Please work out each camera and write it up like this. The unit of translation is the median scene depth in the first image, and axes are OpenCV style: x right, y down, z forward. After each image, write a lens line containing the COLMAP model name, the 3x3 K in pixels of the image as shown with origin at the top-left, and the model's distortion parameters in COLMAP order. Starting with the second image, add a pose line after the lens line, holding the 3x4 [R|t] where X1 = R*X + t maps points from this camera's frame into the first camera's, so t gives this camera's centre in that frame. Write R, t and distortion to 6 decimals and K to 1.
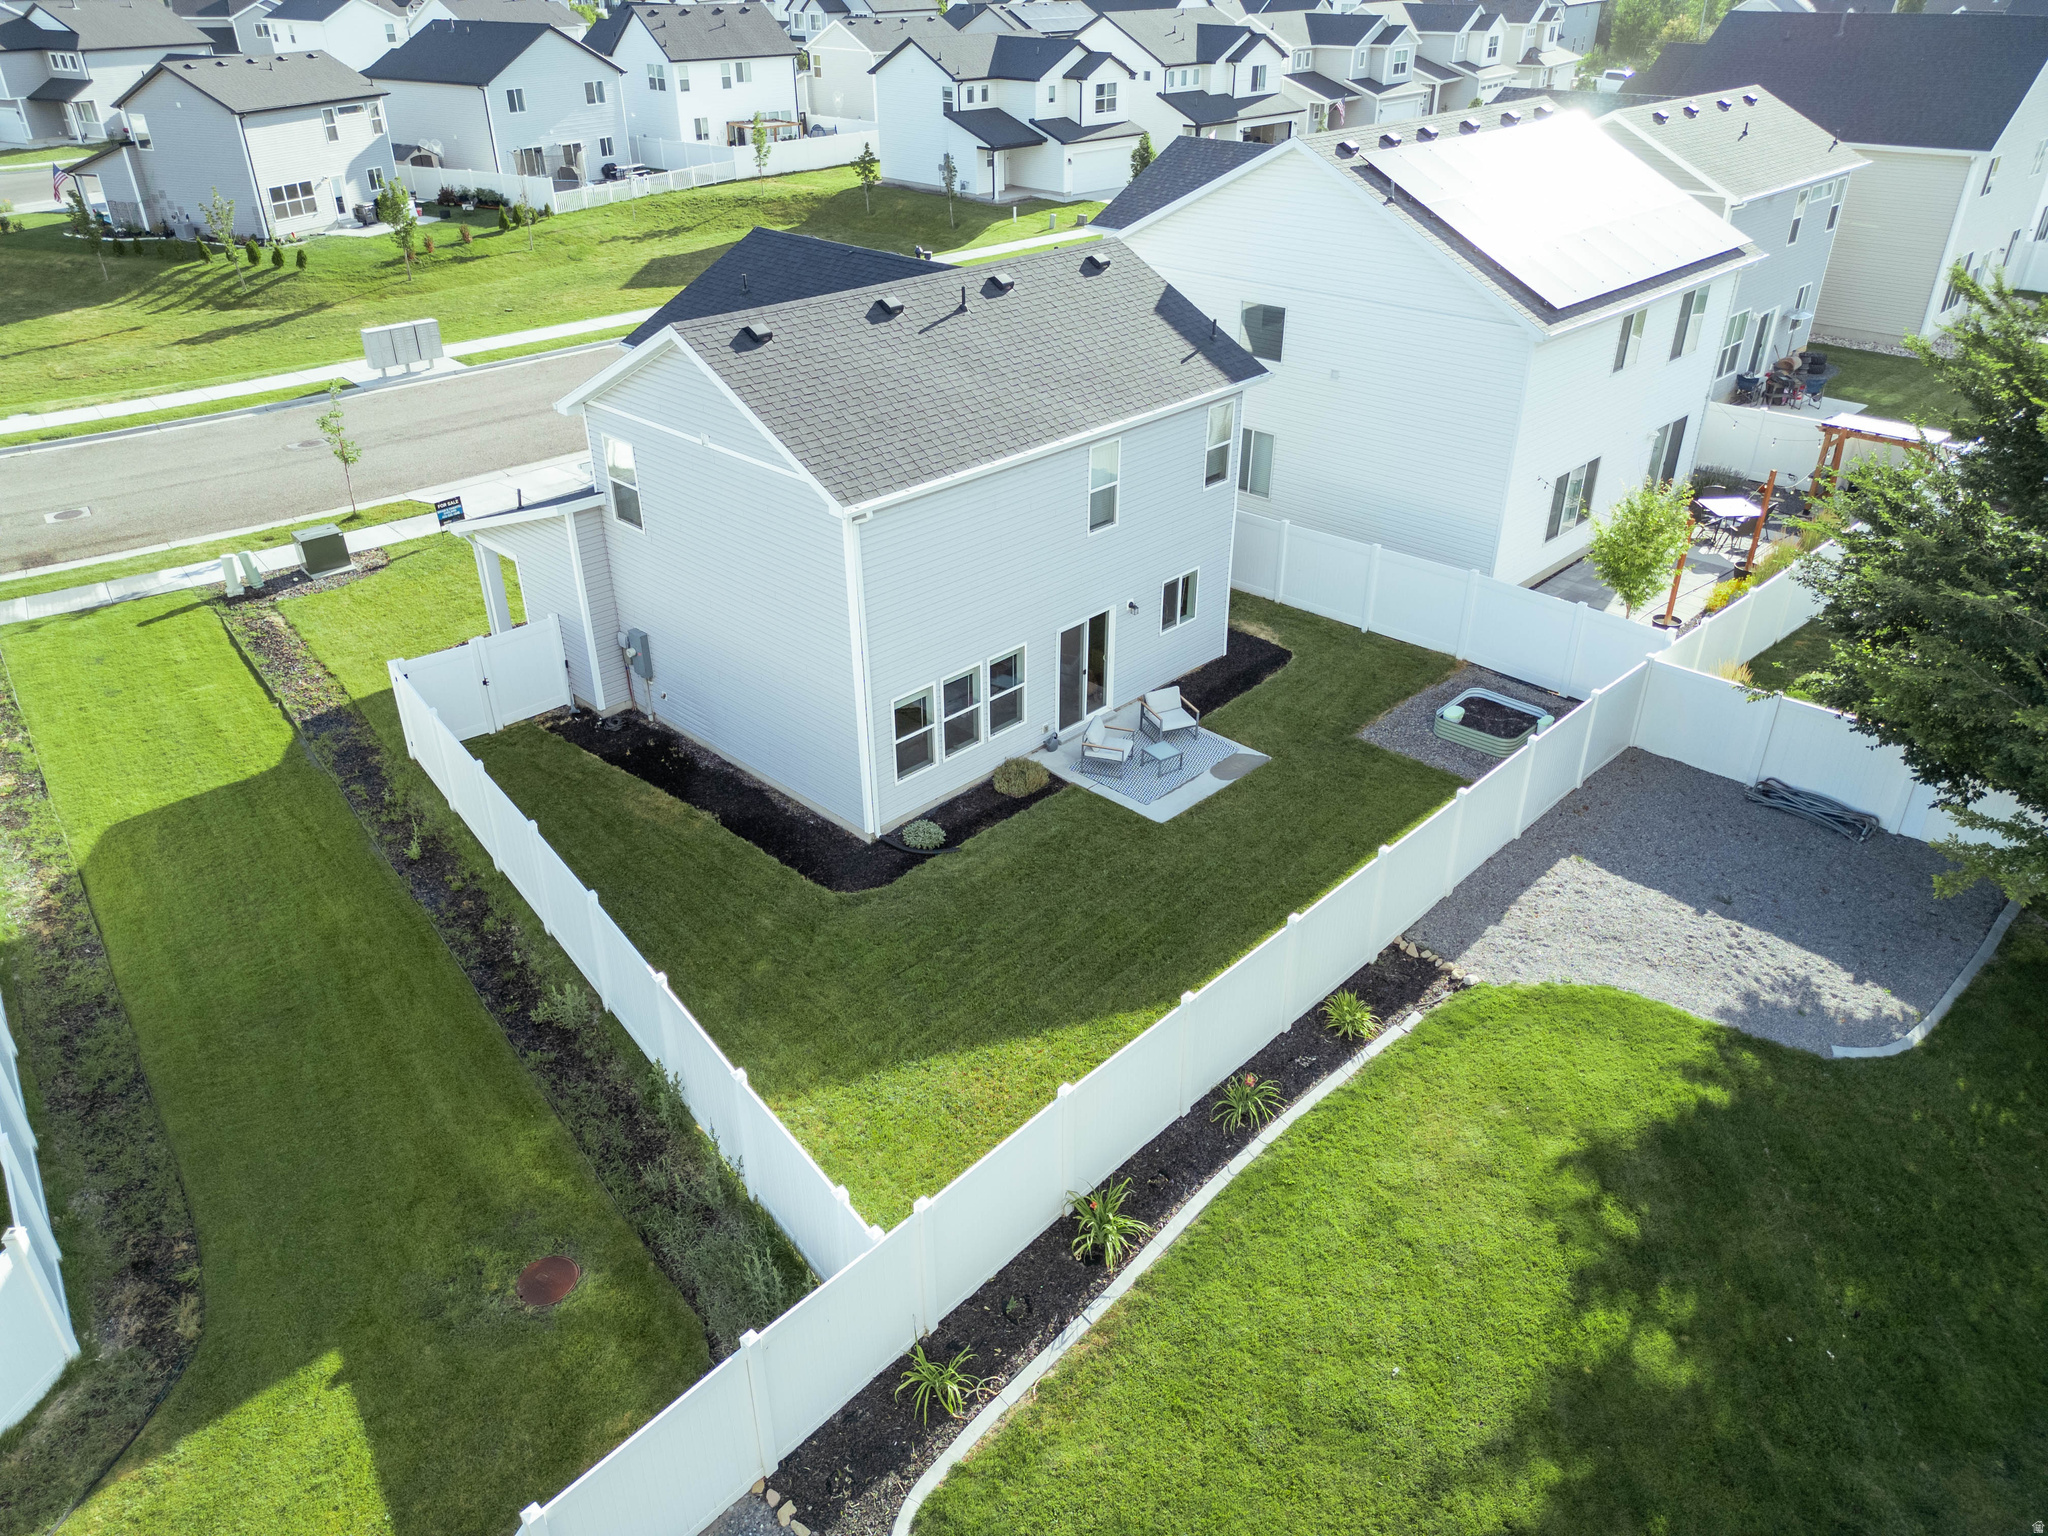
lens RADIAL K [[1429.7, 0, 1025.6], [0, 1429.7, 765.2], [0, 0, 1]] dist [0.086675, -0.088028]
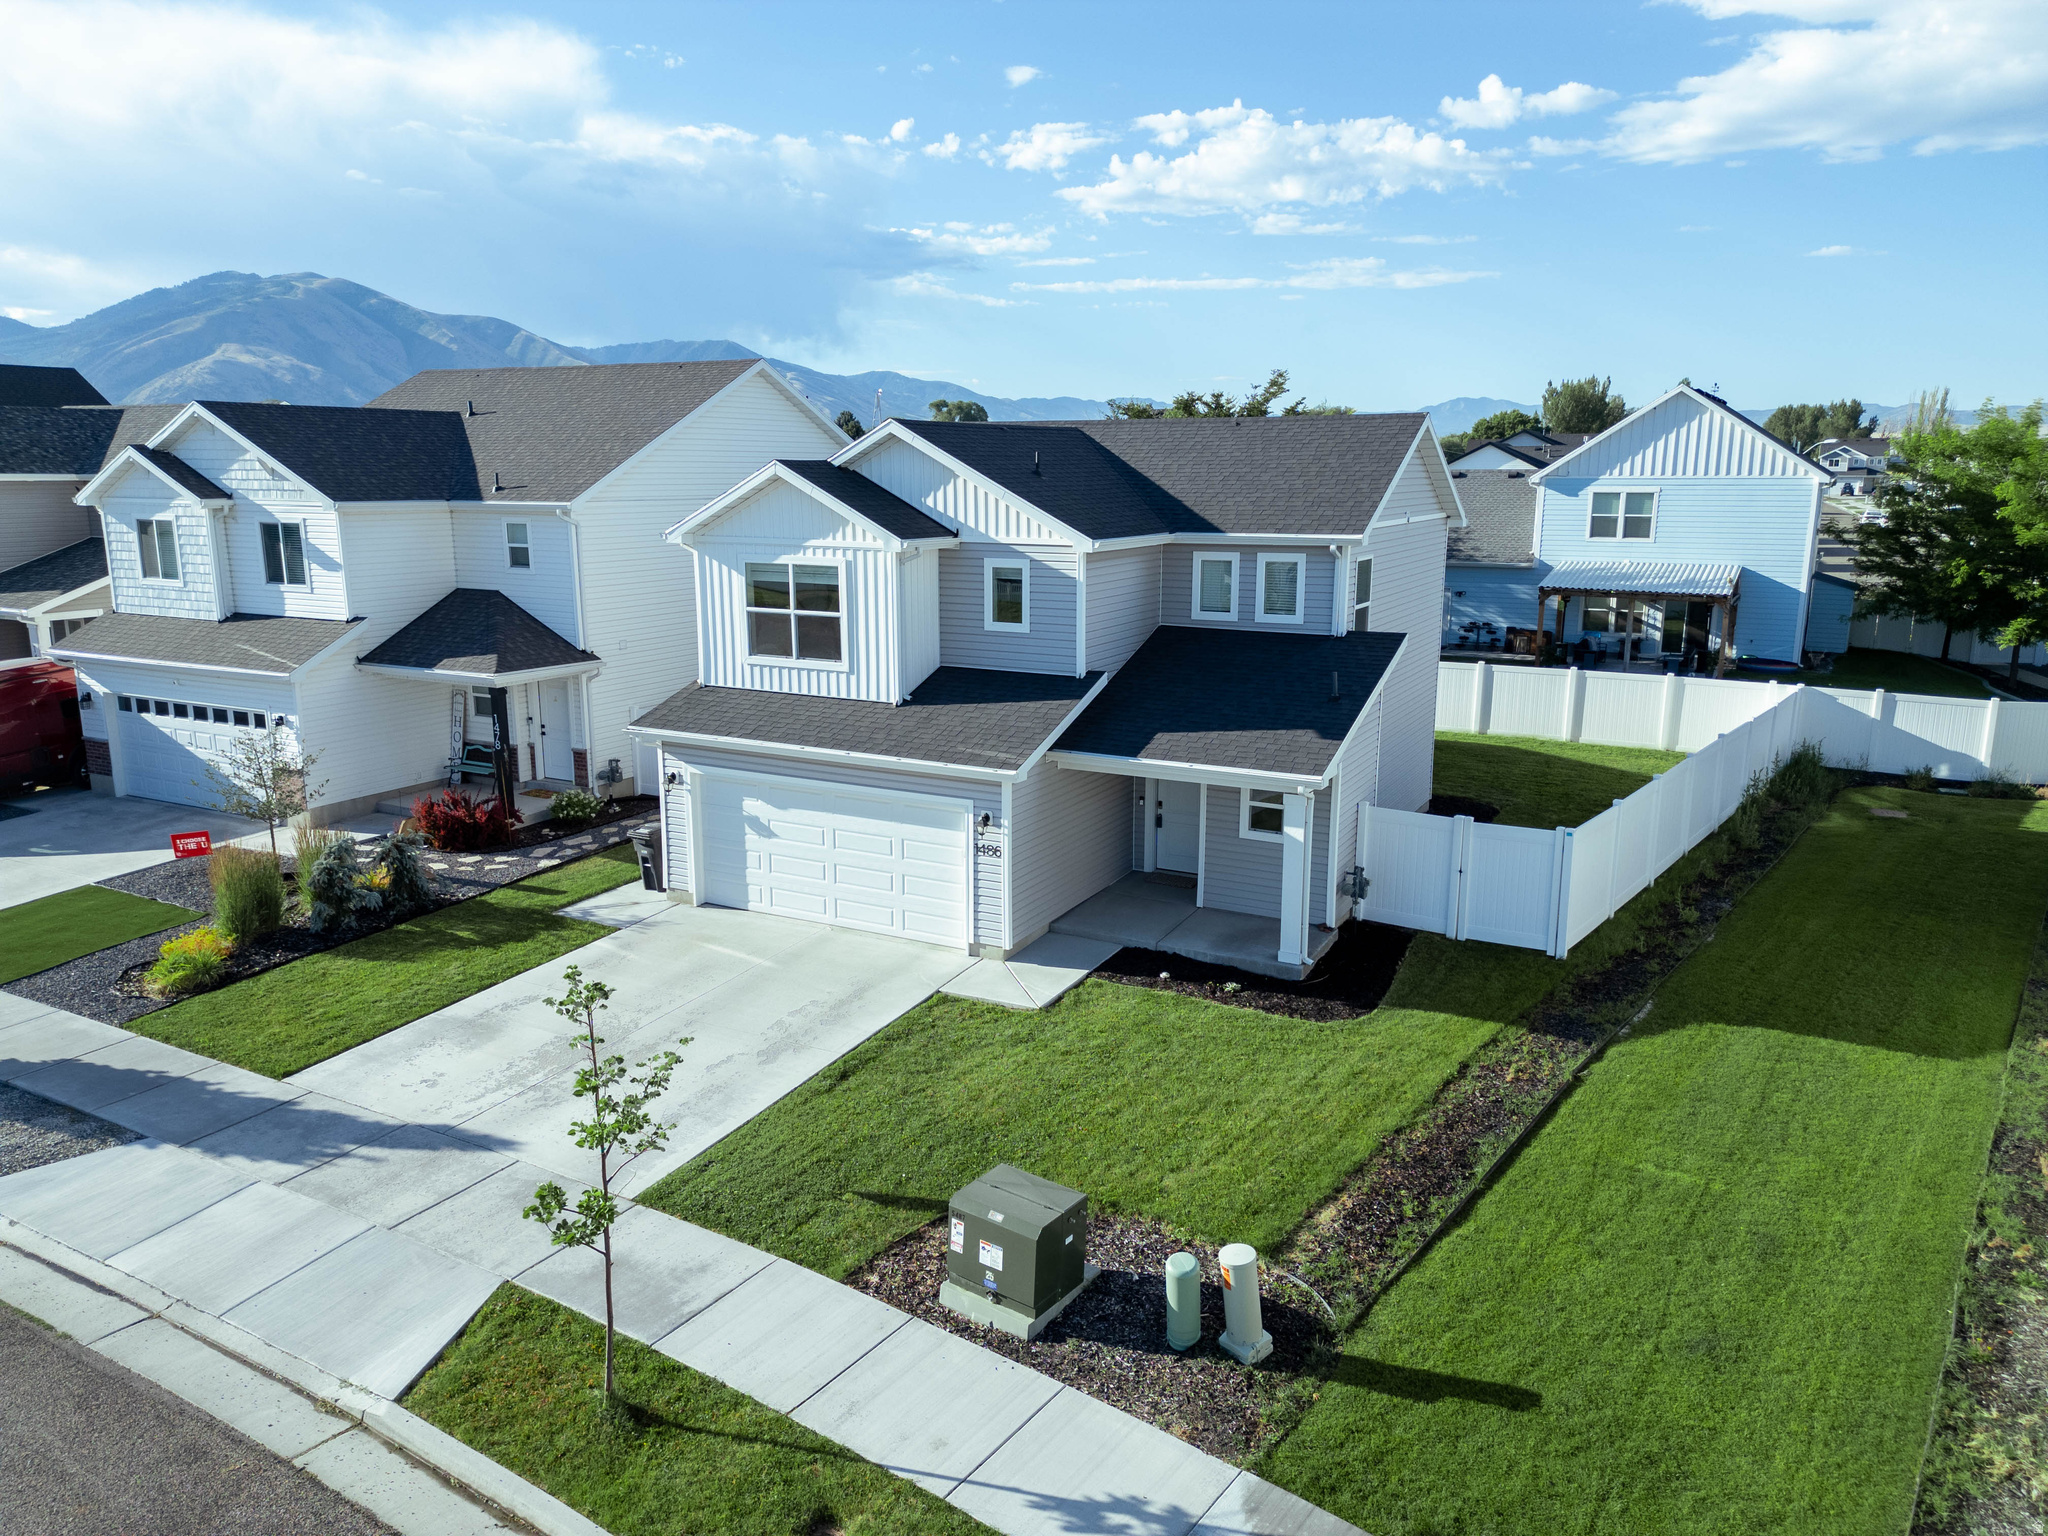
lens RADIAL K [[1432.8, 0, 1025.4], [0, 1432.8, 767.2], [0, 0, 1]] dist [0.079628, -0.081086]
pose [[-0.272794, -0.197249, 0.941635, -1.132357], [0.475459, 0.823239, 0.310189, -0.507747], [-0.836375, 0.532326, -0.130791, 1.368388]]
